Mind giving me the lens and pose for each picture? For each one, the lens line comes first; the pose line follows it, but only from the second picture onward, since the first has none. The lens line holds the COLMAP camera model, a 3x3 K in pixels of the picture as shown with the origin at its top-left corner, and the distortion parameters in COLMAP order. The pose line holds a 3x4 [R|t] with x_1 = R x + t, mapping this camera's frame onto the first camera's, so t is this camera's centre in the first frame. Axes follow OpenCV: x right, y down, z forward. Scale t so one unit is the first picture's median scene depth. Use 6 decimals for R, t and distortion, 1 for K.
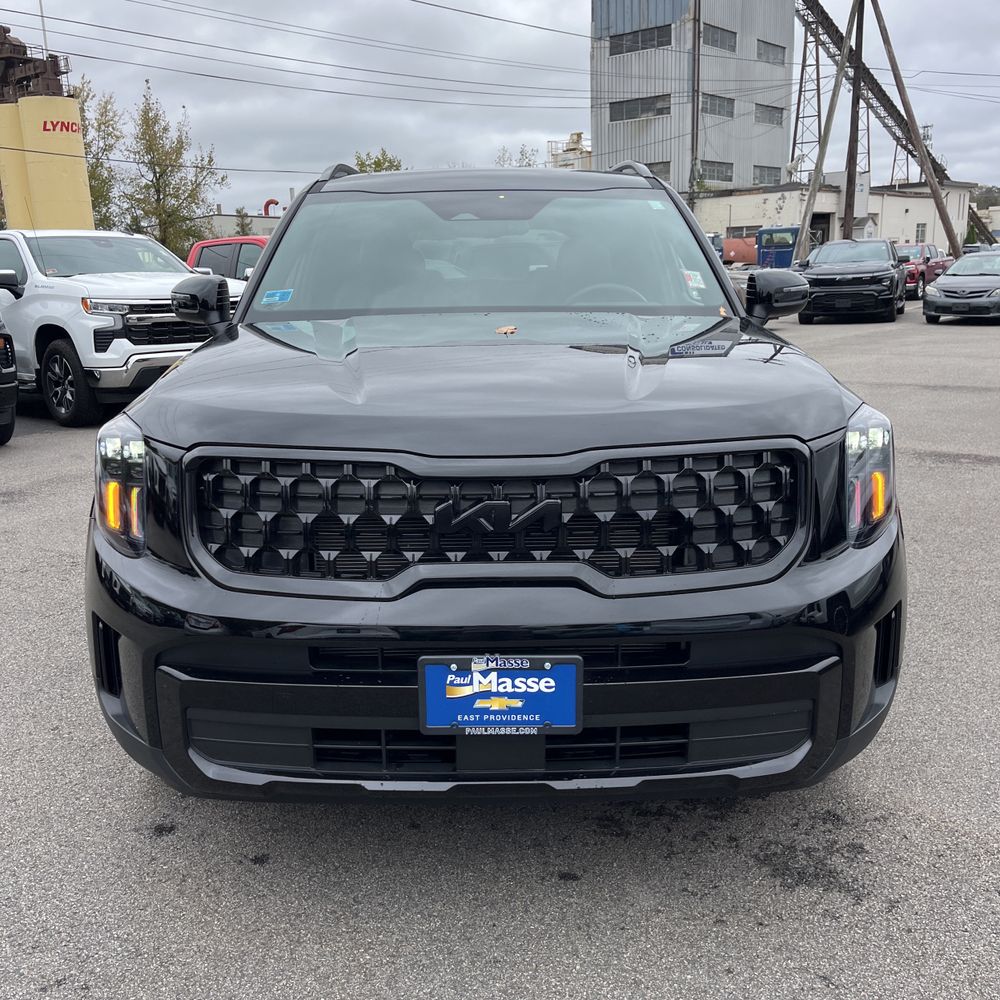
lens RADIAL K [[1005.2, 0, 488.2], [0, 1005.2, 501.0], [0, 0, 1]] dist [0.046295, -0.044420]
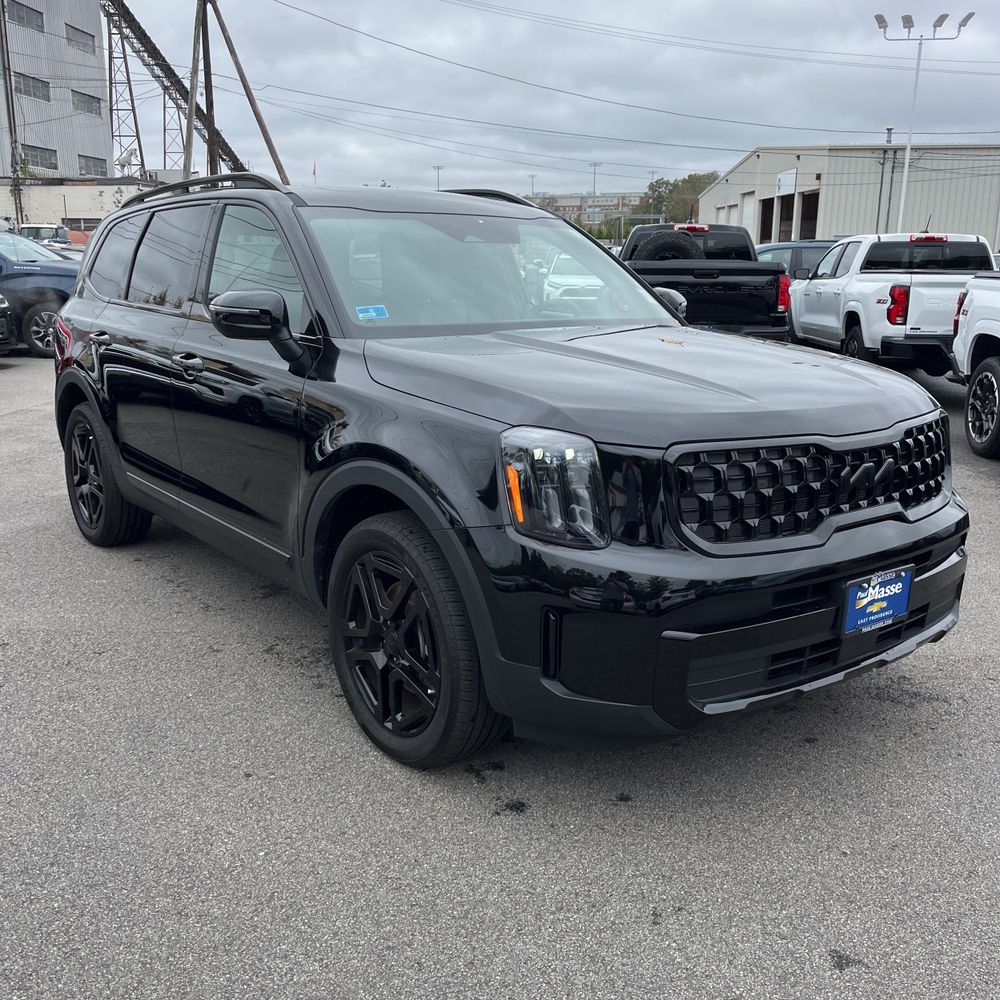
lens RADIAL K [[1014.1, 0, 494.1], [0, 1014.1, 496.4], [0, 0, 1]] dist [0.081494, -0.122546]
pose [[0.790642, -0.110300, 0.602261, -0.763075], [0.111879, 0.993105, 0.035007, -0.039451], [-0.601970, 0.039702, 0.797531, 0.097434]]
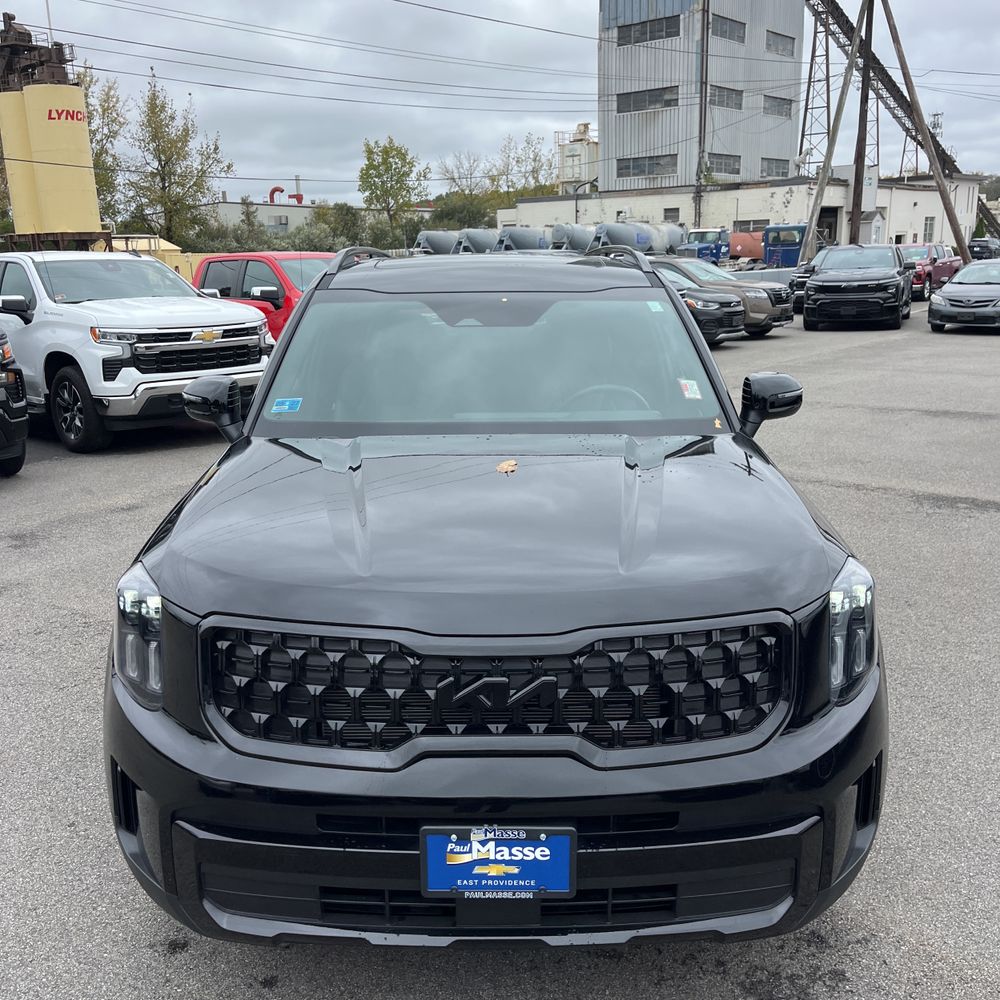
lens RADIAL K [[1005.8, 0, 488.5], [0, 1005.8, 505.1], [0, 0, 1]] dist [0.042120, -0.038528]
pose [[0.999974, 0.005810, -0.004184, 0.002606], [-0.005733, 0.999816, 0.018288, -0.119950], [0.004290, -0.018264, 0.999824, -0.031528]]
